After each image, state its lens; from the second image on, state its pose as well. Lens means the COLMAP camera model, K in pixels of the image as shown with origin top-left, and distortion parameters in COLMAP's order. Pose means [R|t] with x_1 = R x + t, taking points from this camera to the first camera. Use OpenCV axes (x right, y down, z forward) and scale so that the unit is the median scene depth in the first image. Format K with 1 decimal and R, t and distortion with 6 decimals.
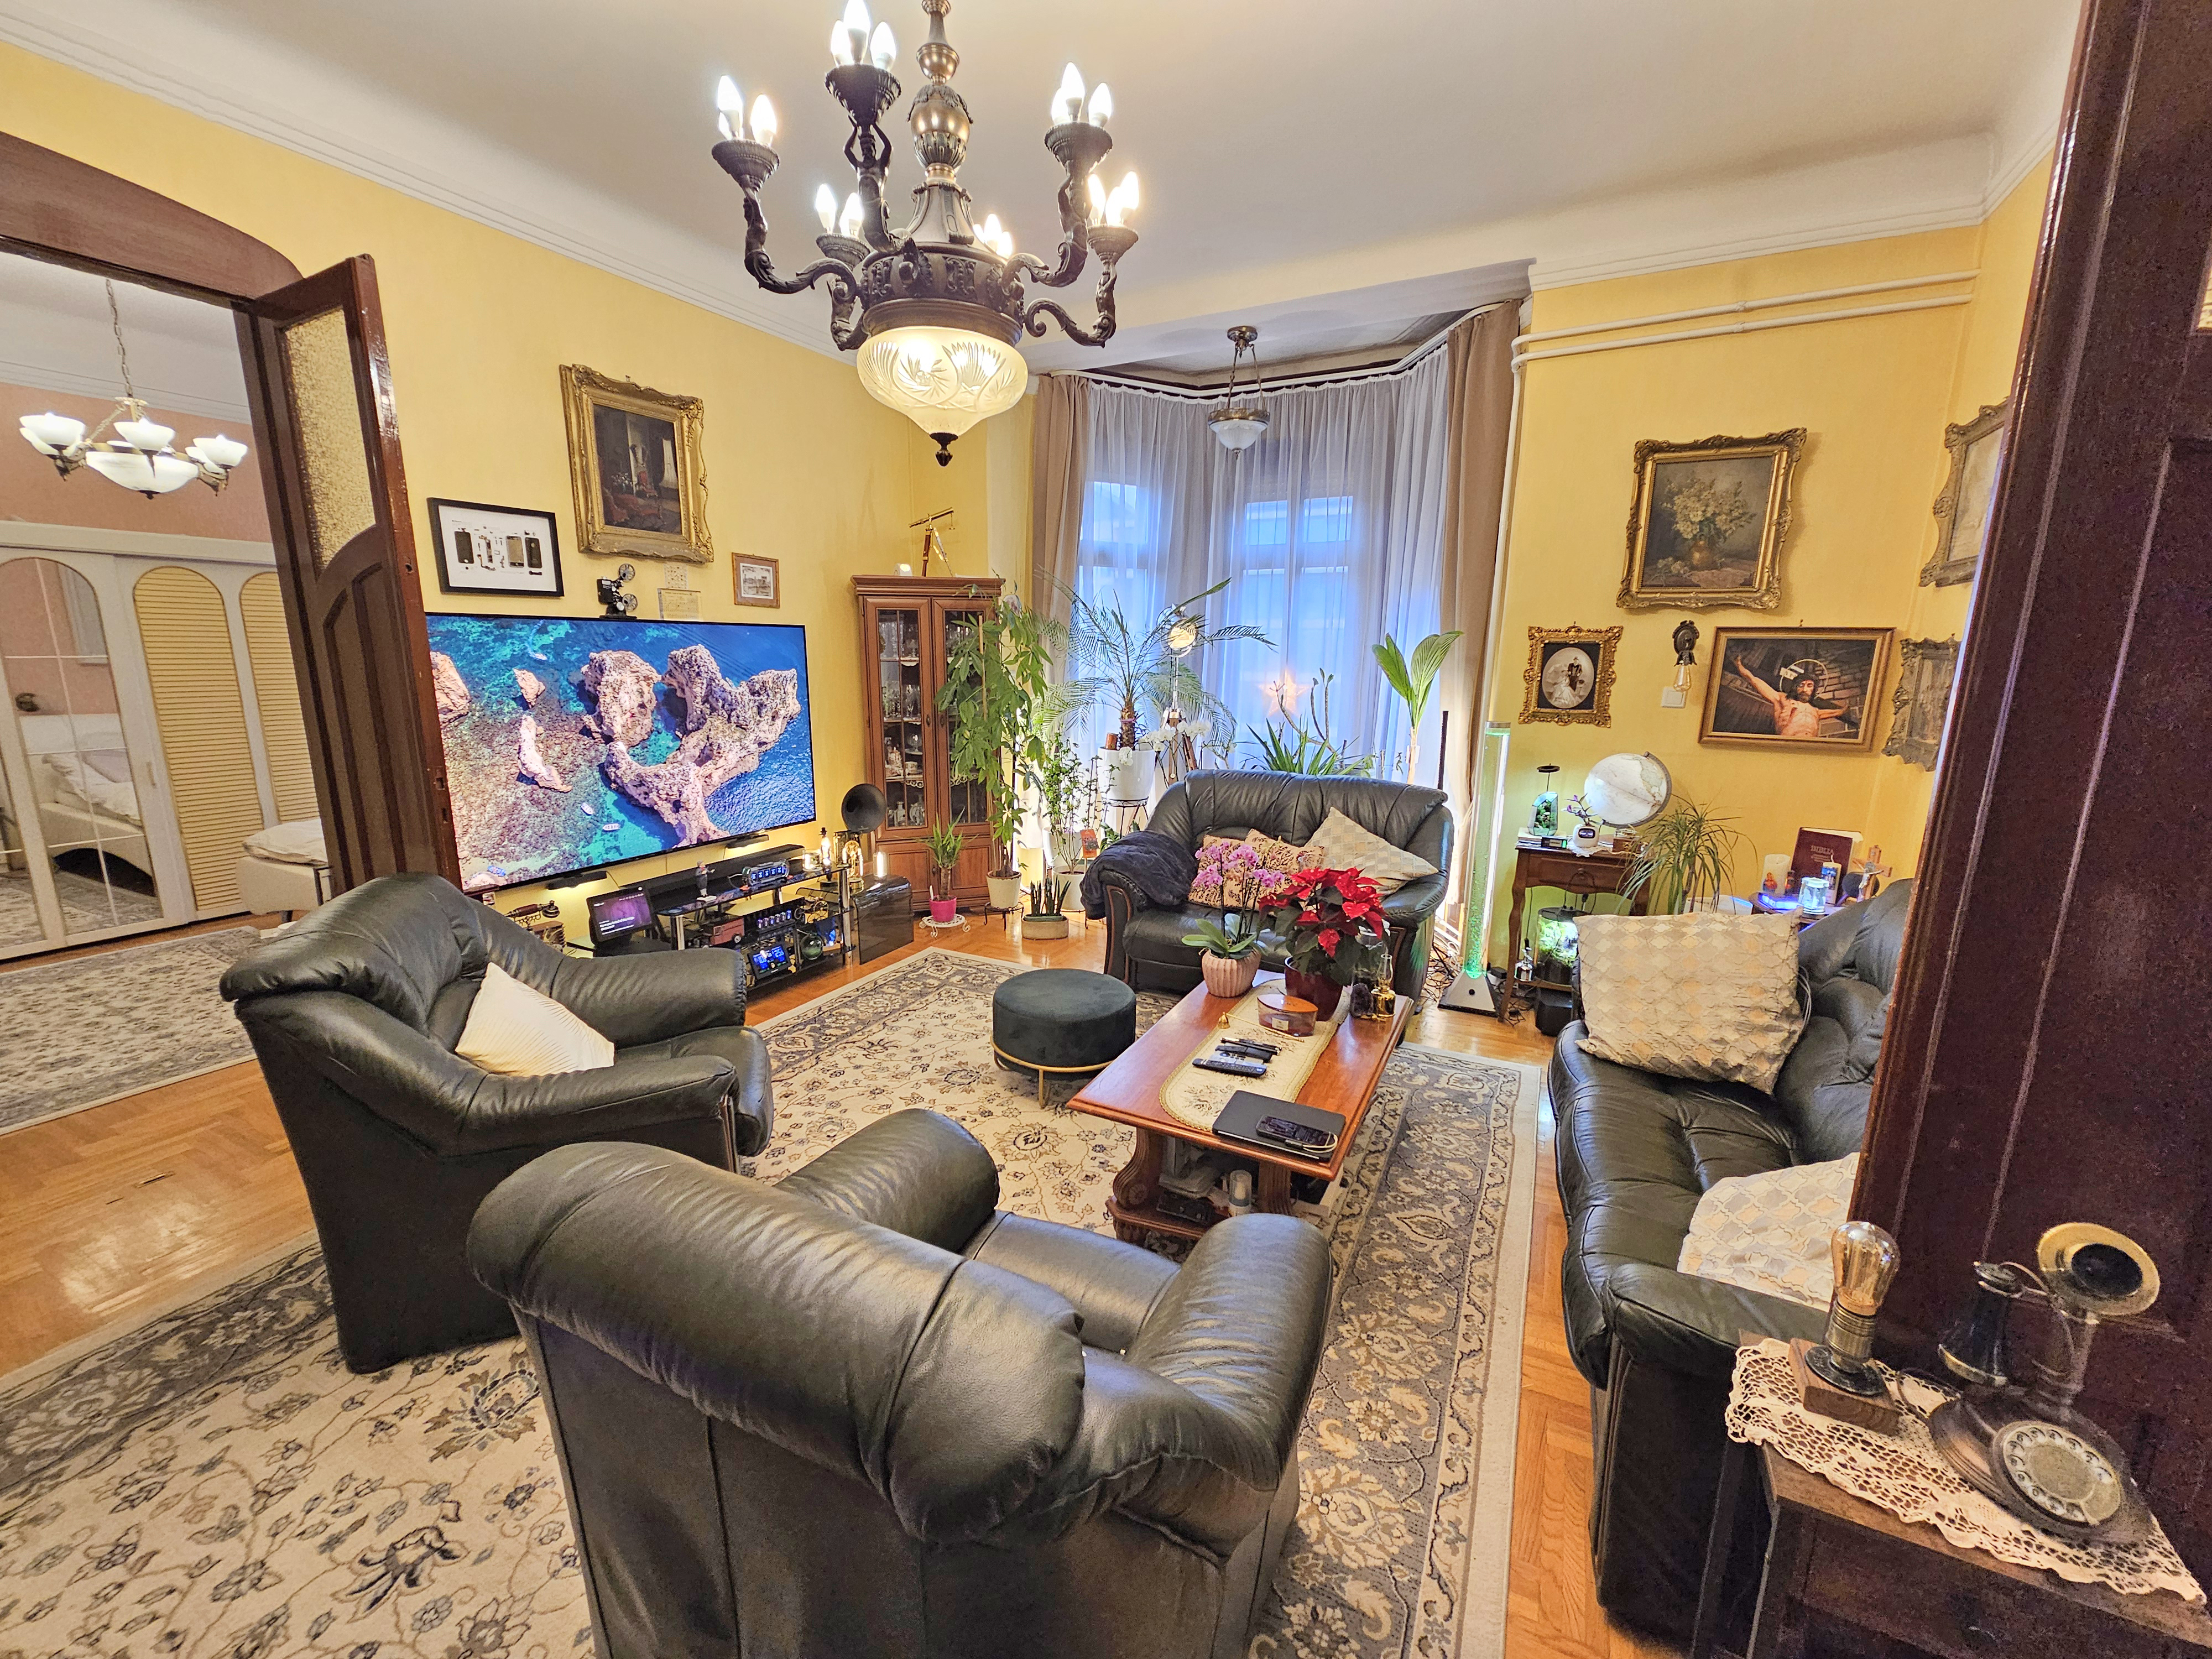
lens RADIAL K [[904.7, 0, 1091.8], [0, 904.7, 827.0], [0, 0, 1]] dist [-0.000131, -0.000405]
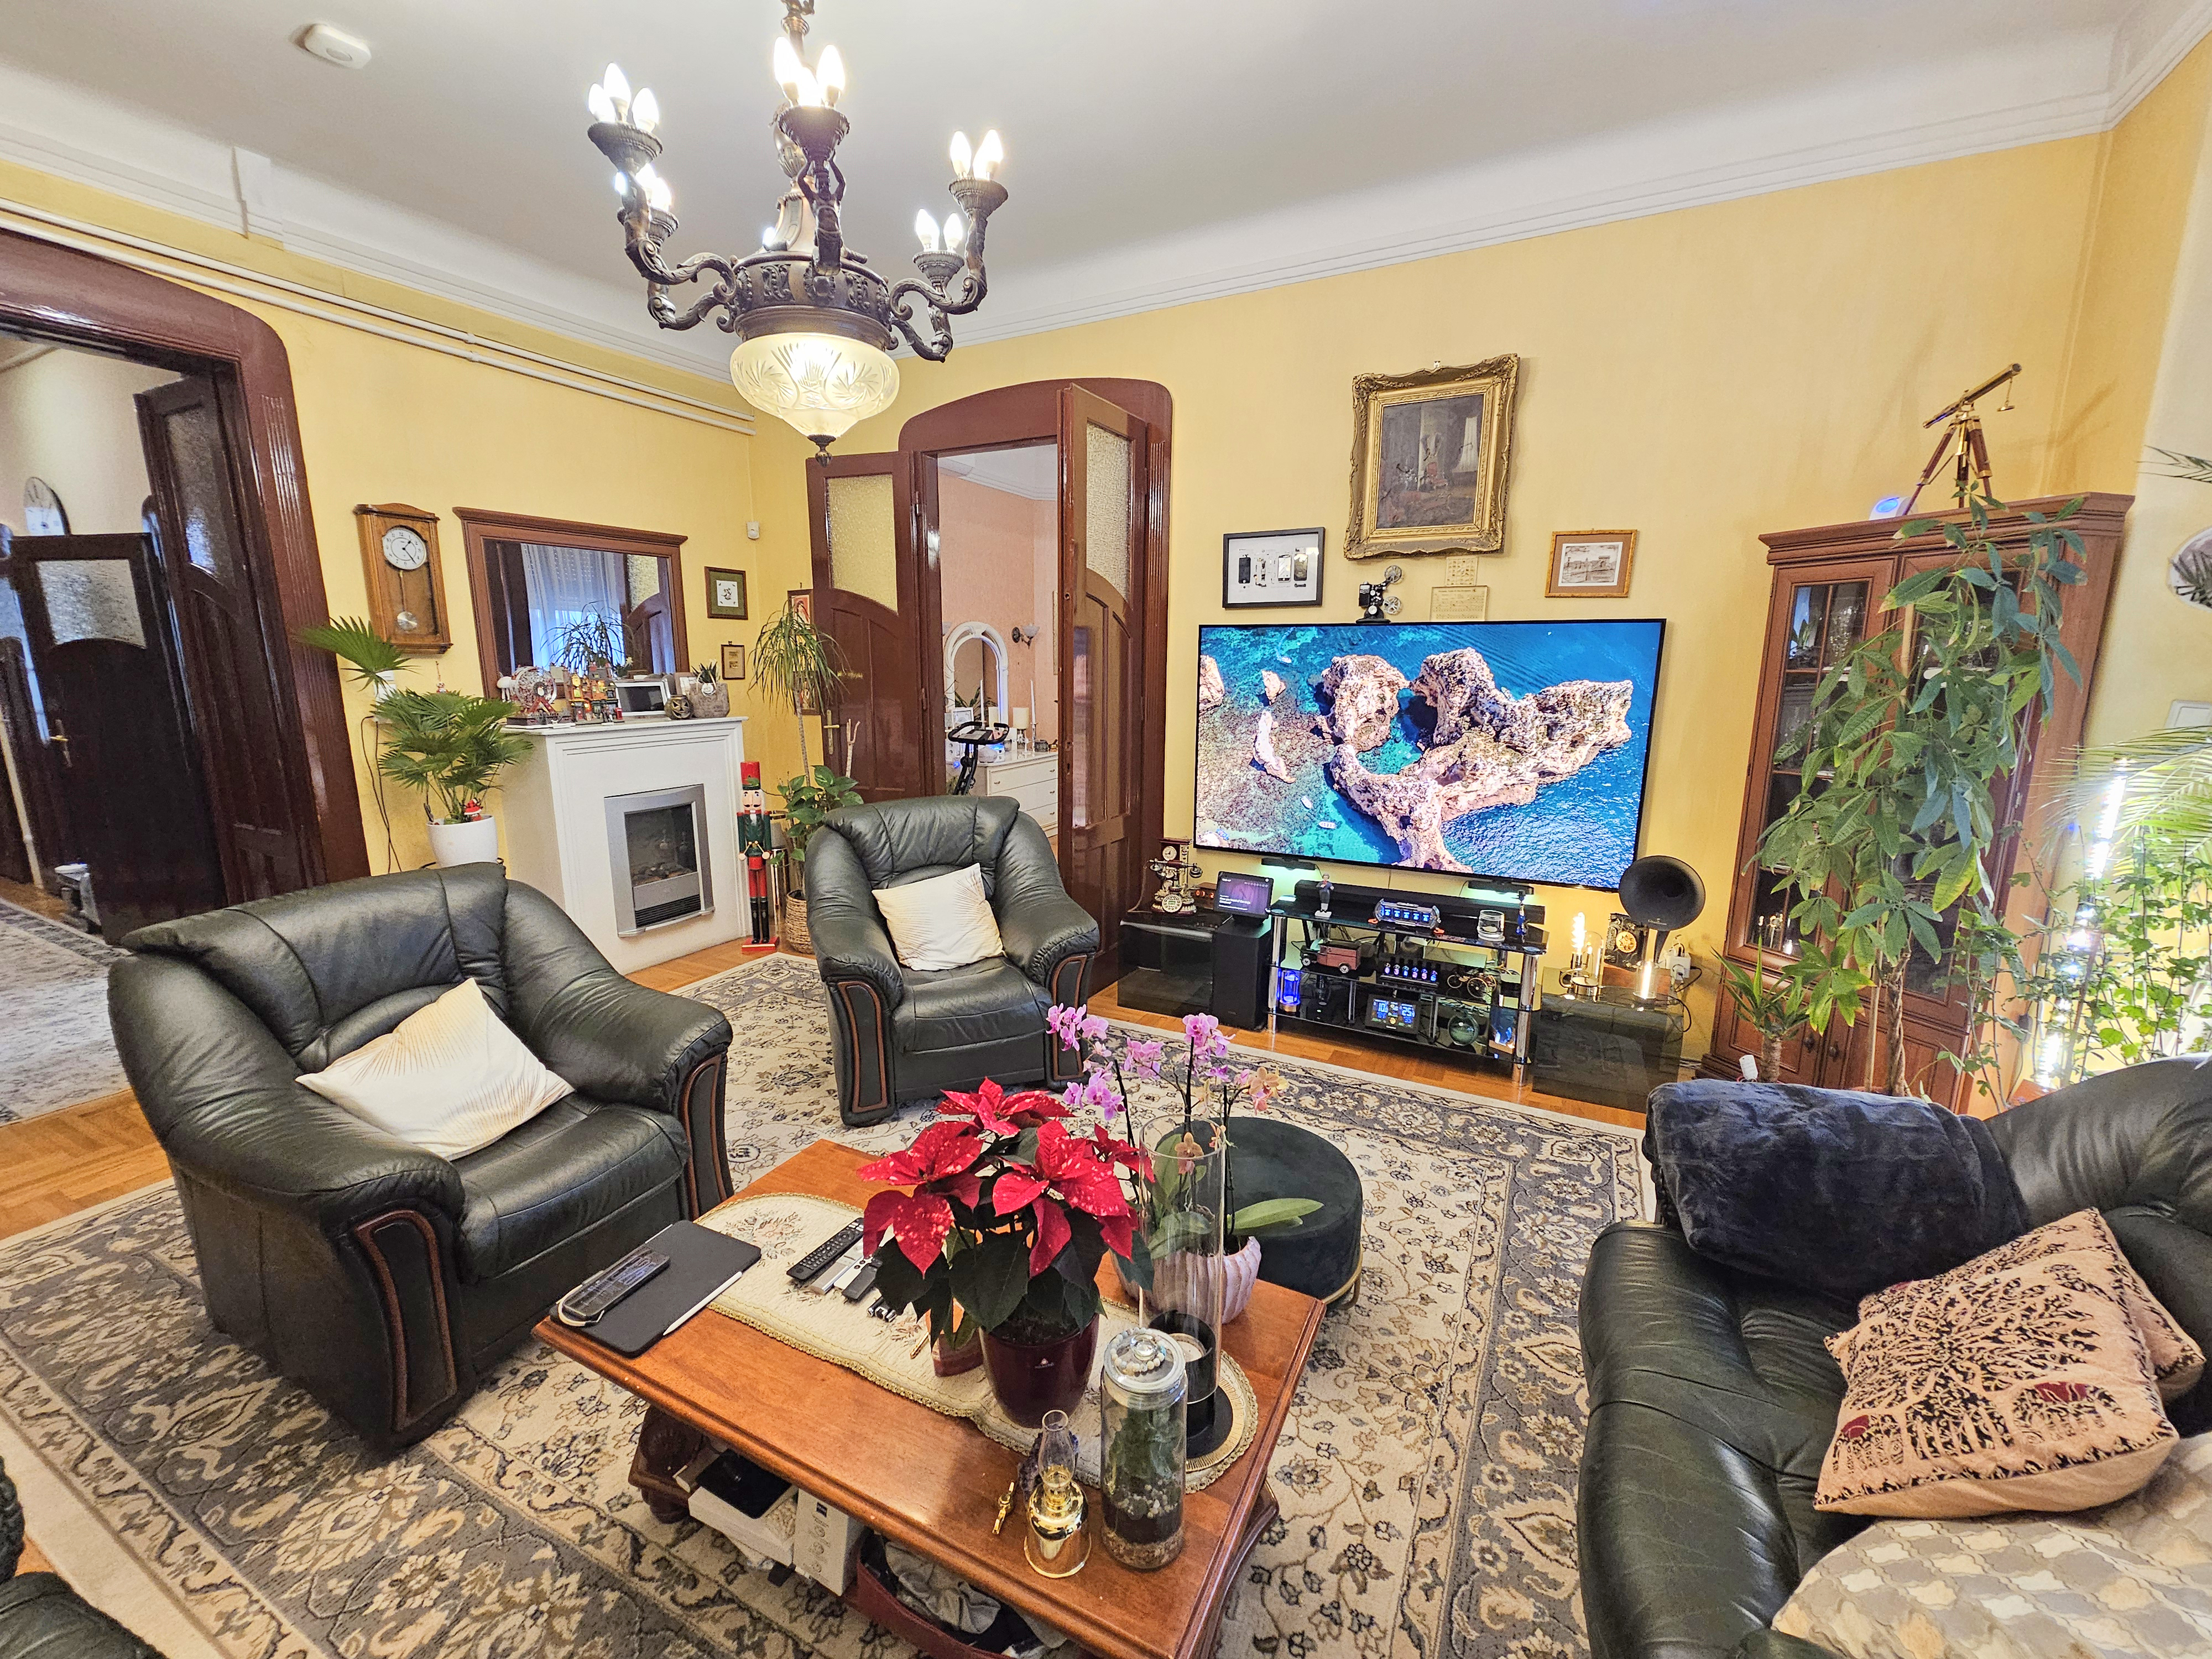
lens RADIAL K [[904.7, 0, 1099.9], [0, 904.7, 829.2], [0, 0, 1]] dist [-0.000131, -0.000405]
pose [[0.007467, 0.184135, -0.982873, 0.479783], [-0.196087, 0.964087, 0.179126, -0.128090], [0.980558, 0.191391, 0.043305, 0.691385]]
